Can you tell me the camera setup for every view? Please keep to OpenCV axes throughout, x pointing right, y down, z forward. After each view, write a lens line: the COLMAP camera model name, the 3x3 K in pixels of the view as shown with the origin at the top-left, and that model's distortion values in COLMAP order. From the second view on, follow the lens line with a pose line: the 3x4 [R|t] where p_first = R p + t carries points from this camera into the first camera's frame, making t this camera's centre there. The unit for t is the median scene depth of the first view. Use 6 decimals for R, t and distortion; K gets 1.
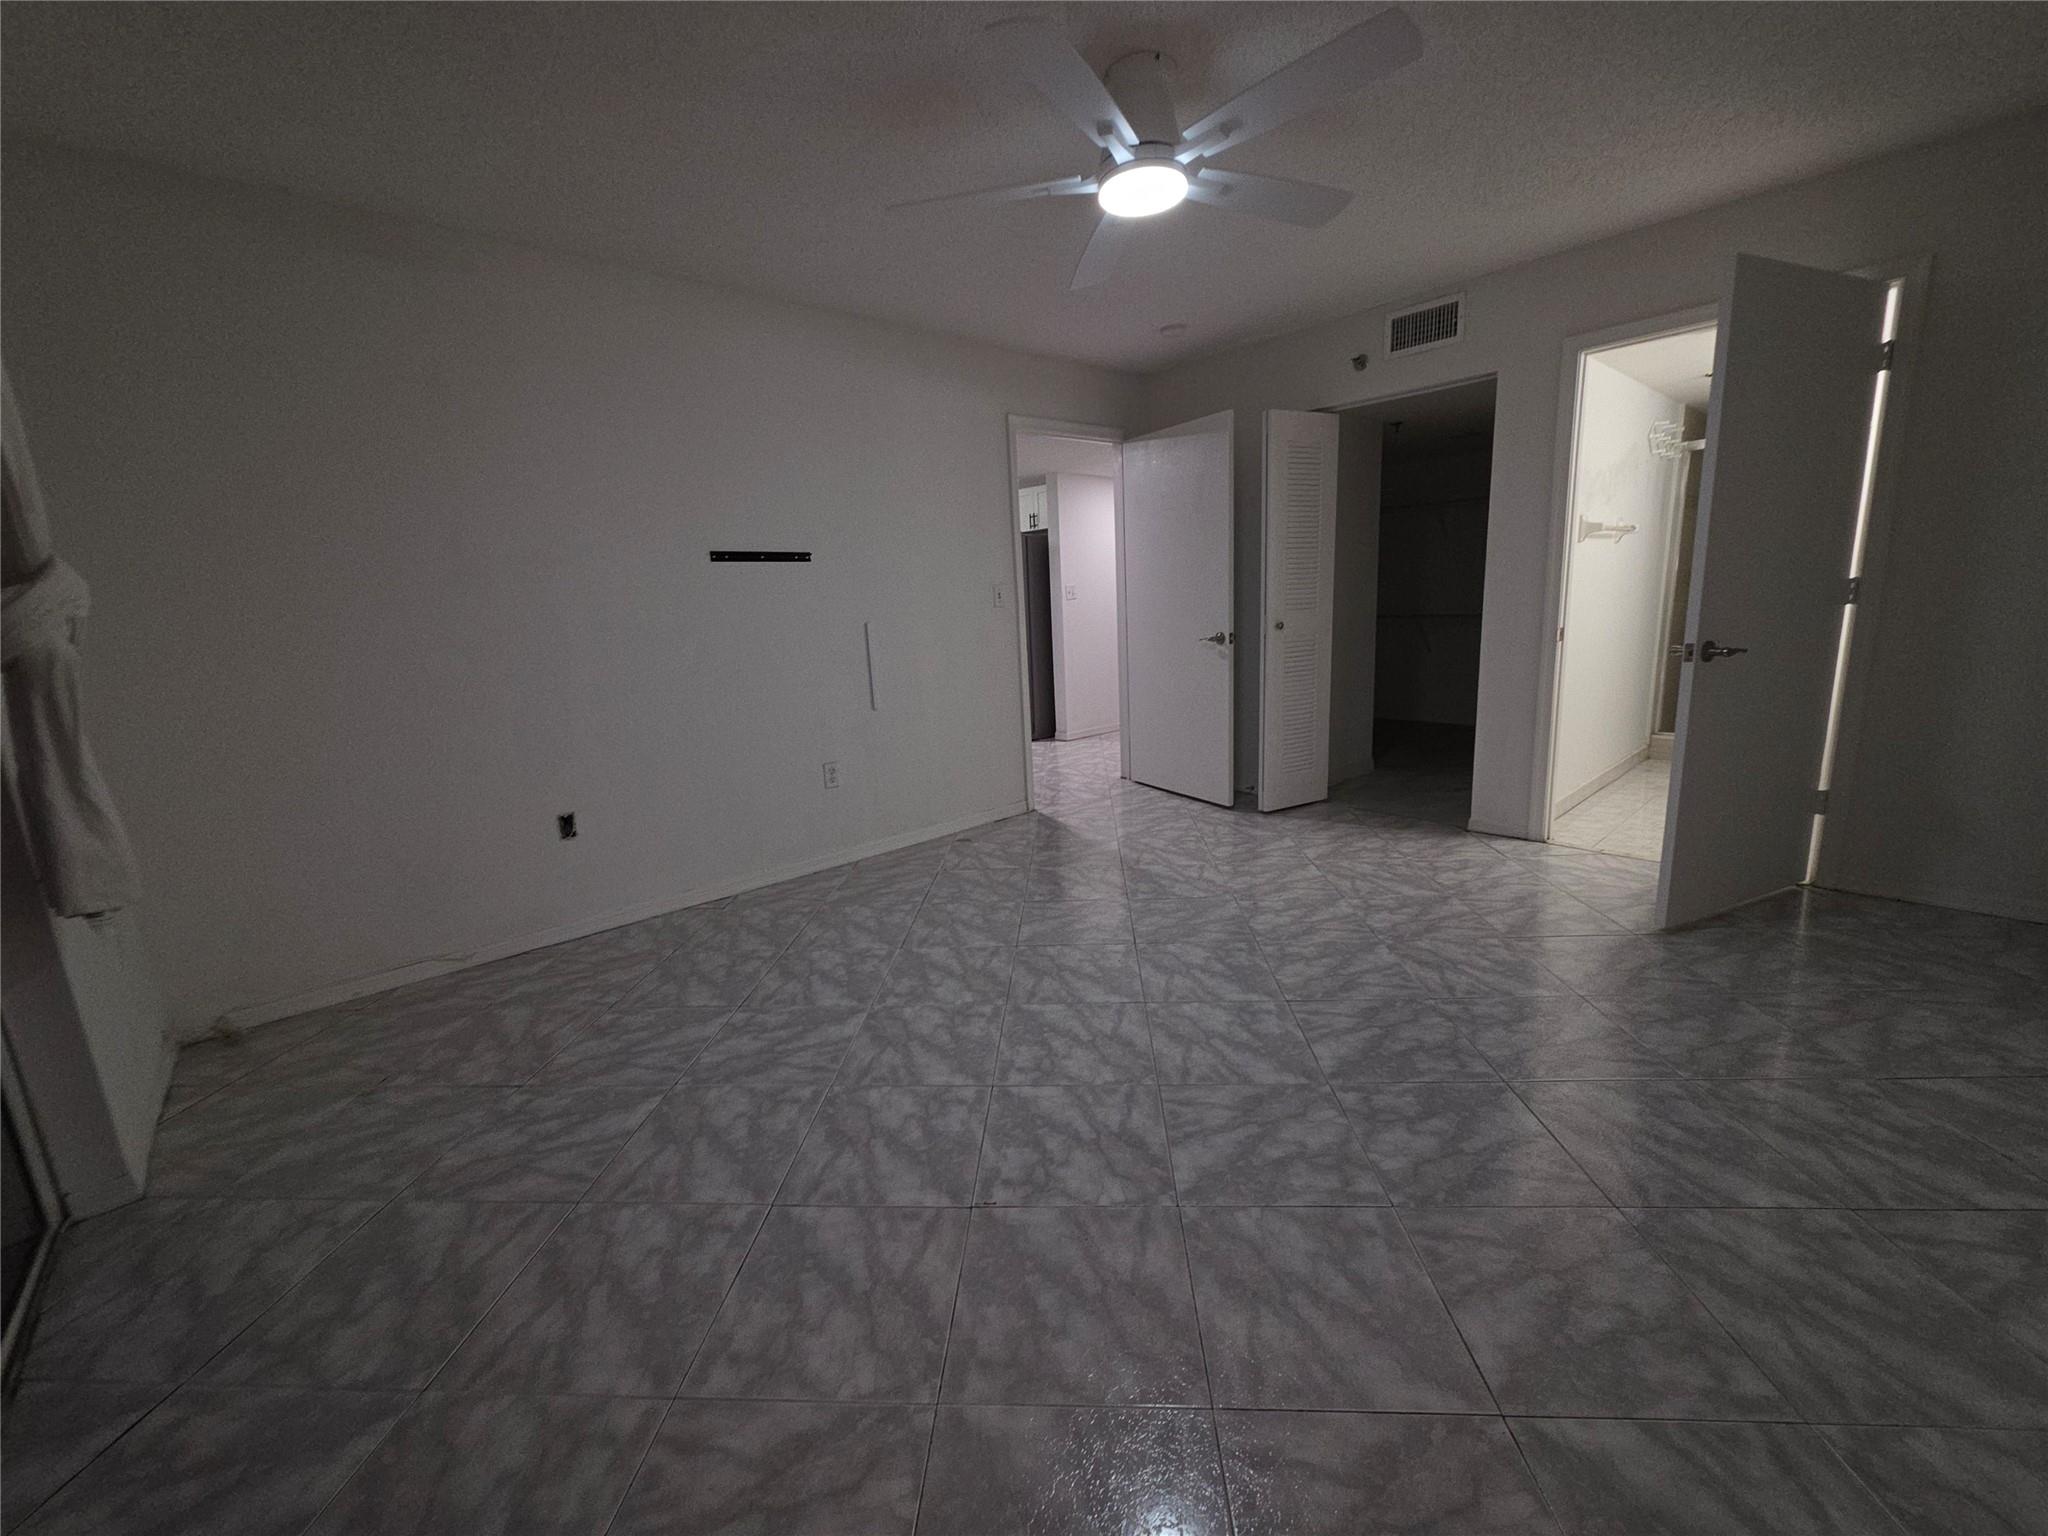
lens RADIAL K [[805.8, 0, 1024.5], [0, 805.8, 764.3], [0, 0, 1]] dist [-0.000341, 0.001236]
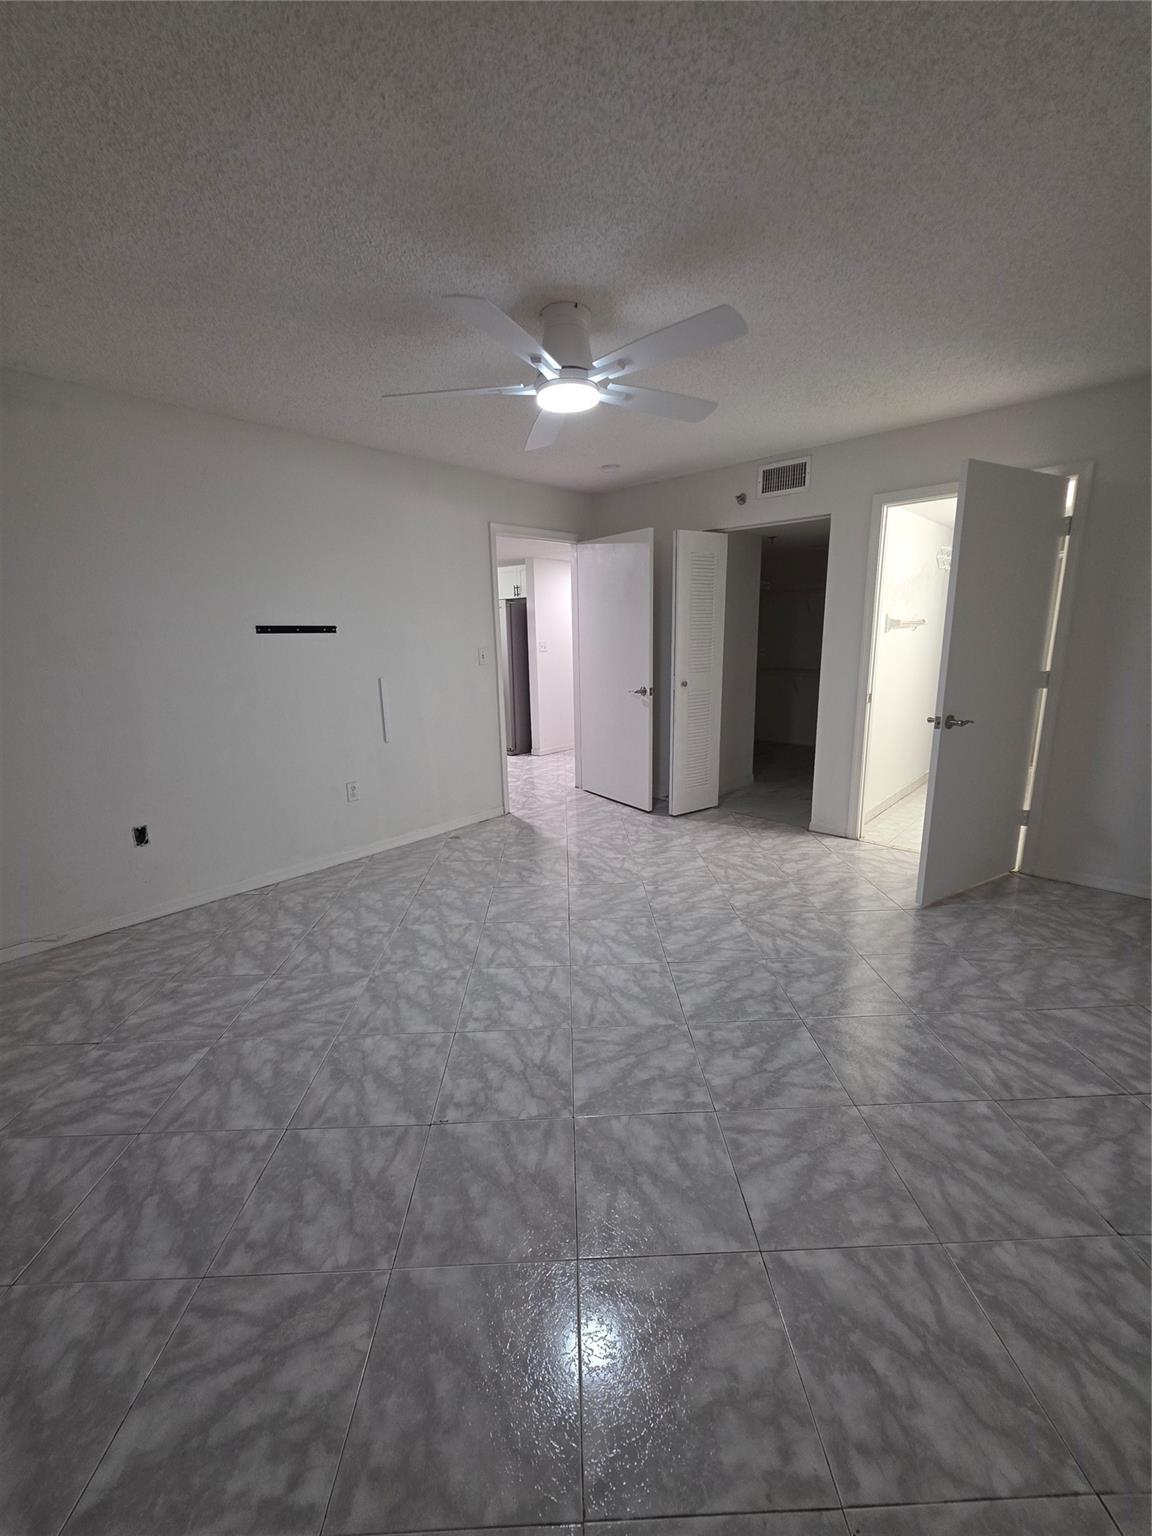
lens RADIAL K [[604.4, 0, 578.7], [0, 604.4, 770.5], [0, 0, 1]] dist [-0.000341, 0.001236]
pose [[0.995558, 0.006792, 0.093909, 0.083796], [-0.008802, 0.999741, 0.021005, -0.096445], [-0.093742, -0.021738, 0.995359, -0.074810]]
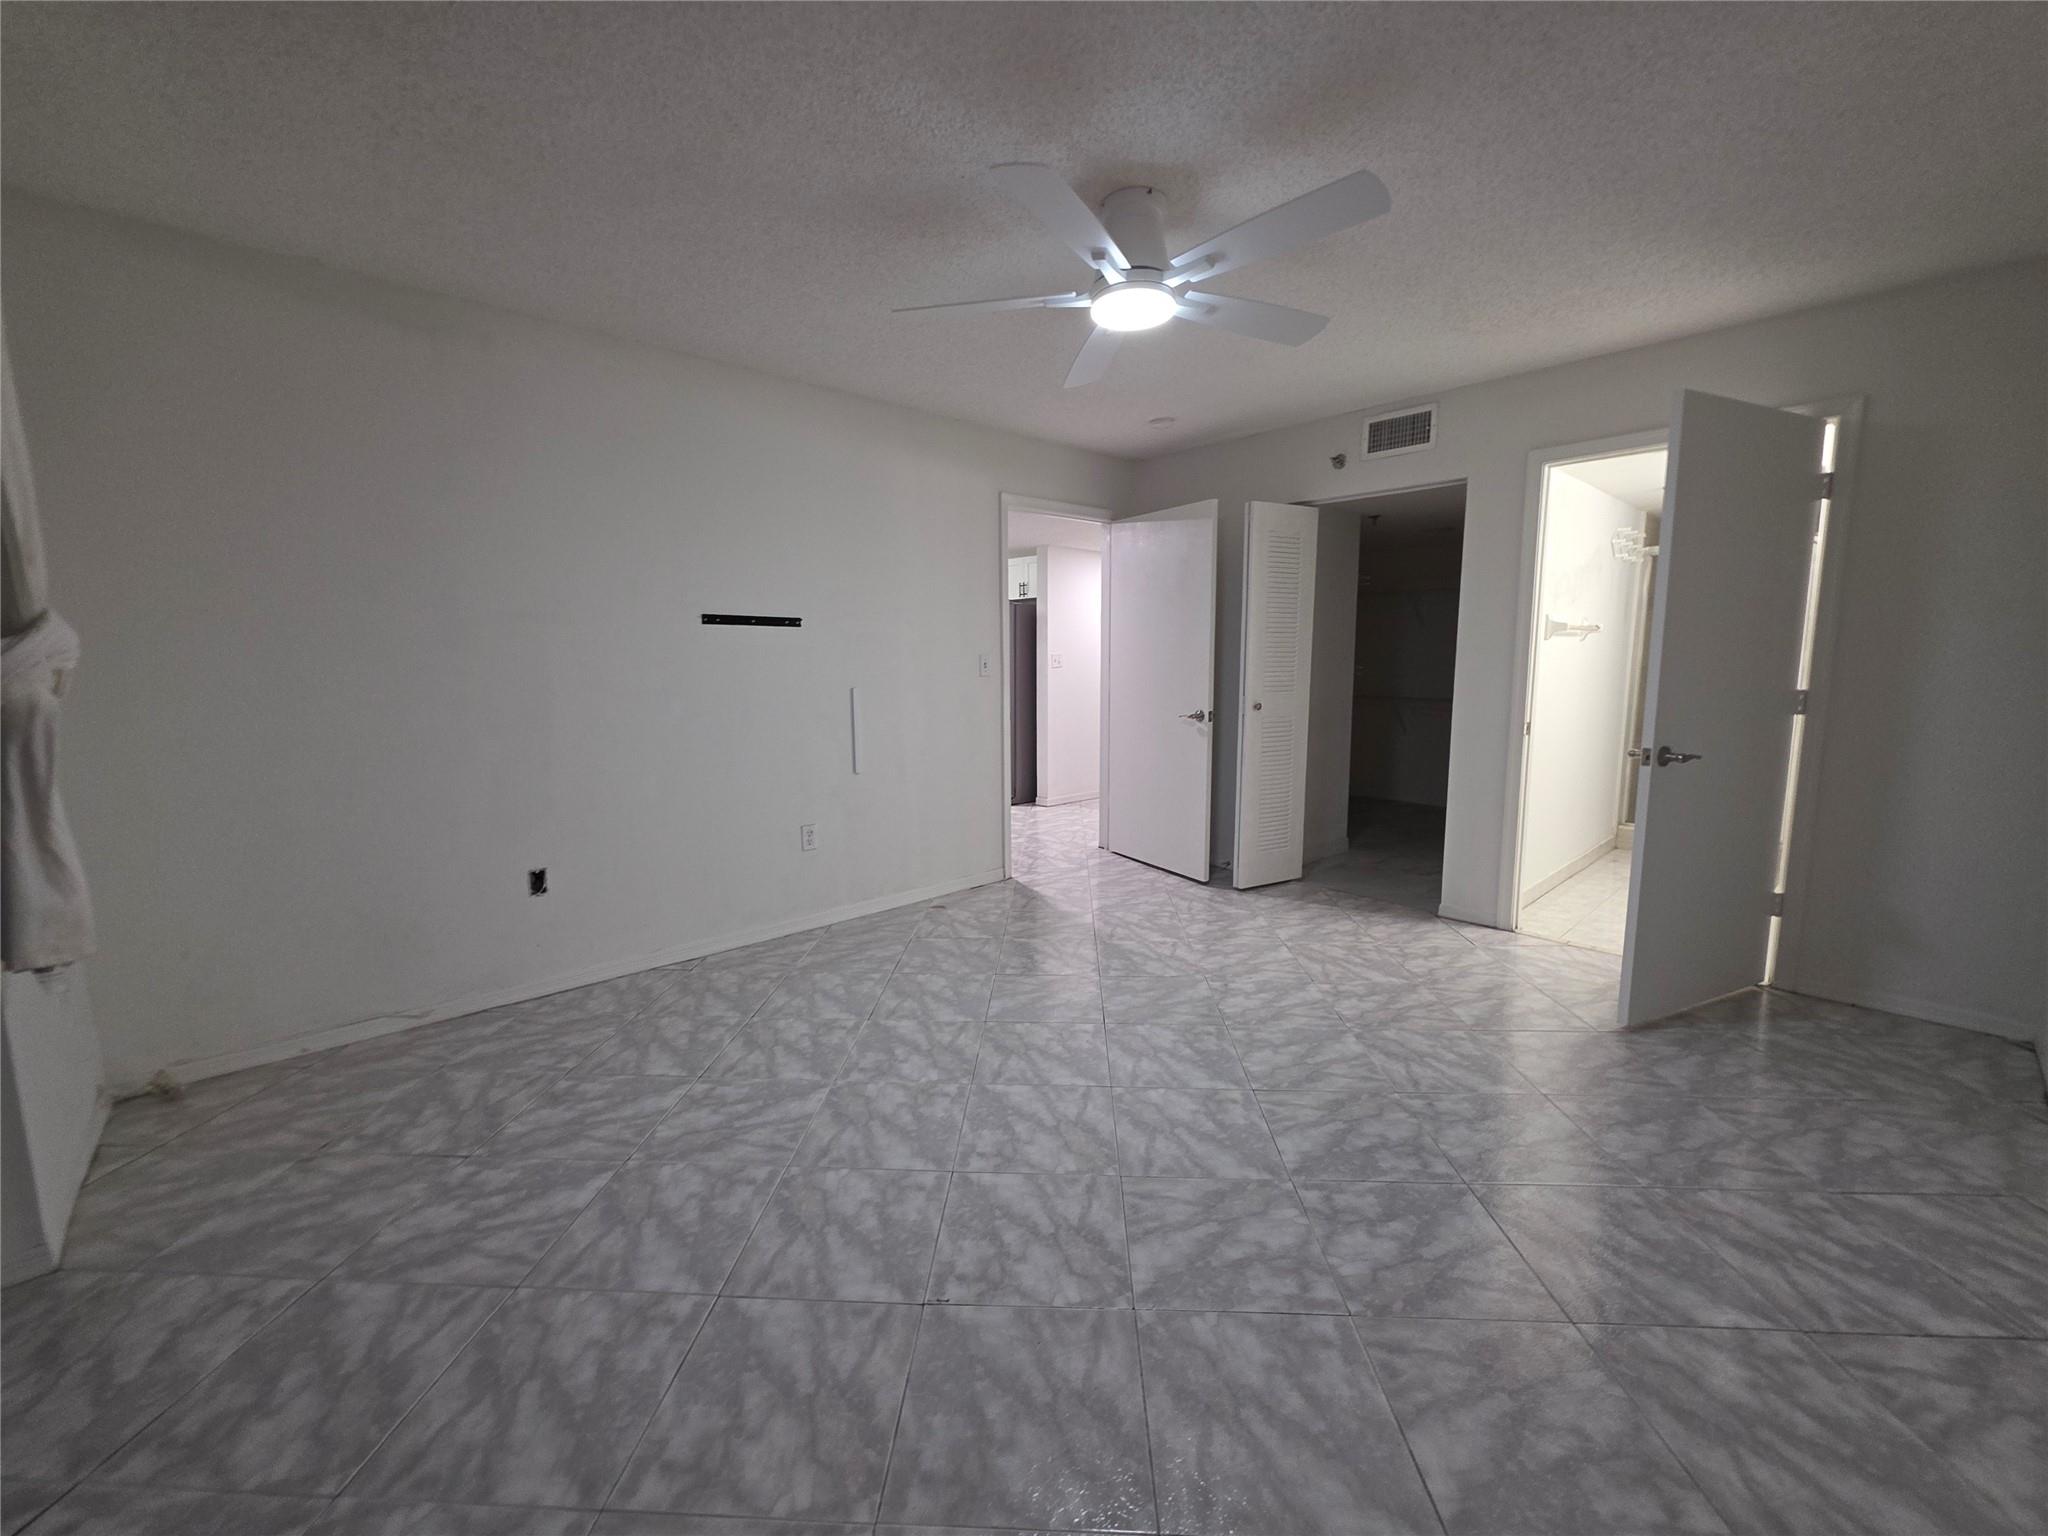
lens RADIAL K [[805.8, 0, 1024.6], [0, 805.8, 765.8], [0, 0, 1]] dist [-0.000341, 0.001236]
pose [[0.999006, 0.040229, 0.019205, 0.010571], [-0.038834, 0.996916, -0.068187, -0.036446], [-0.021889, 0.067374, 0.997488, -0.020451]]
